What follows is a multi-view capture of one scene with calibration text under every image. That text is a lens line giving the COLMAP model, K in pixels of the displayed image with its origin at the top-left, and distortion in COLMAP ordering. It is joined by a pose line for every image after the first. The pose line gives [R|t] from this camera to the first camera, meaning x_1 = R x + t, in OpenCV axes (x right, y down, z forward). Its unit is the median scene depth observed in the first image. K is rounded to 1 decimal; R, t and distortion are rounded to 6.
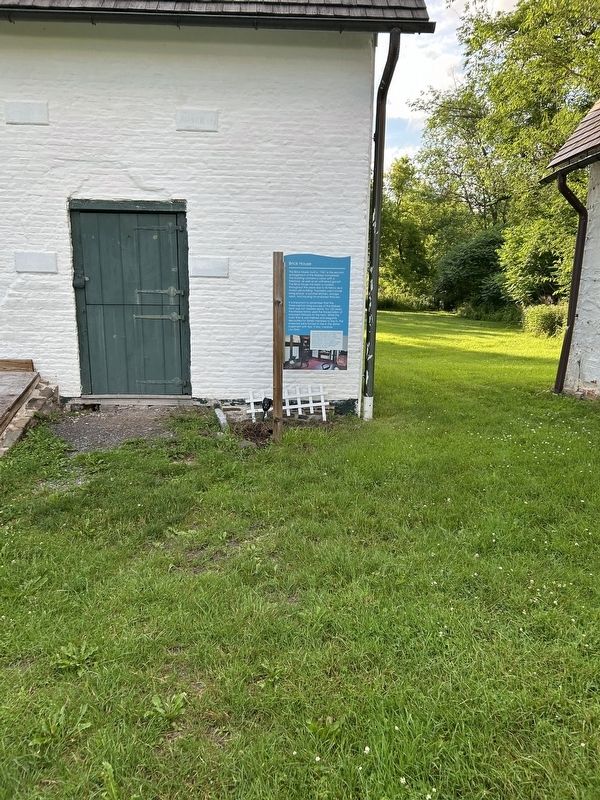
lens RADIAL K [[632.3, 0, 300.0], [0, 632.3, 400.0], [0, 0, 1]] dist [0.043065, -0.001583]
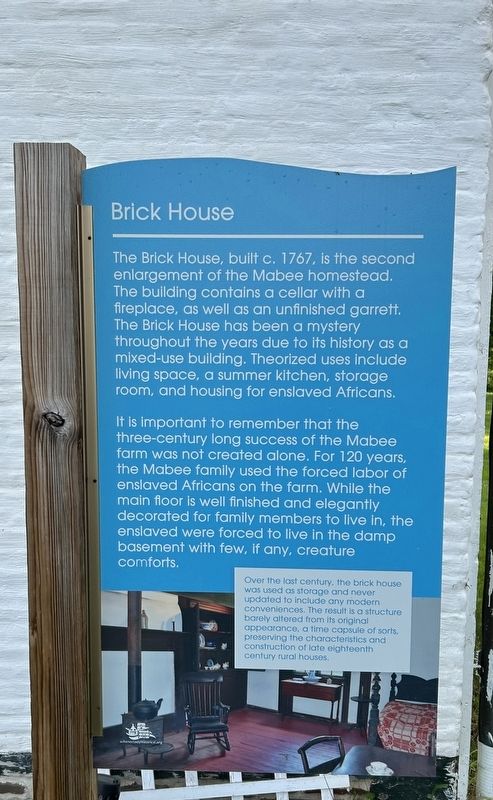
lens RADIAL K [[734.3, 0, 246.5], [0, 734.3, 400.0], [0, 0, 1]] dist [0.012255, 0.002017]
pose [[0.993247, 0.003015, -0.115982, 0.044302], [-0.016339, 0.993335, -0.114101, -0.133380], [0.114865, 0.115225, 0.986676, 0.773378]]
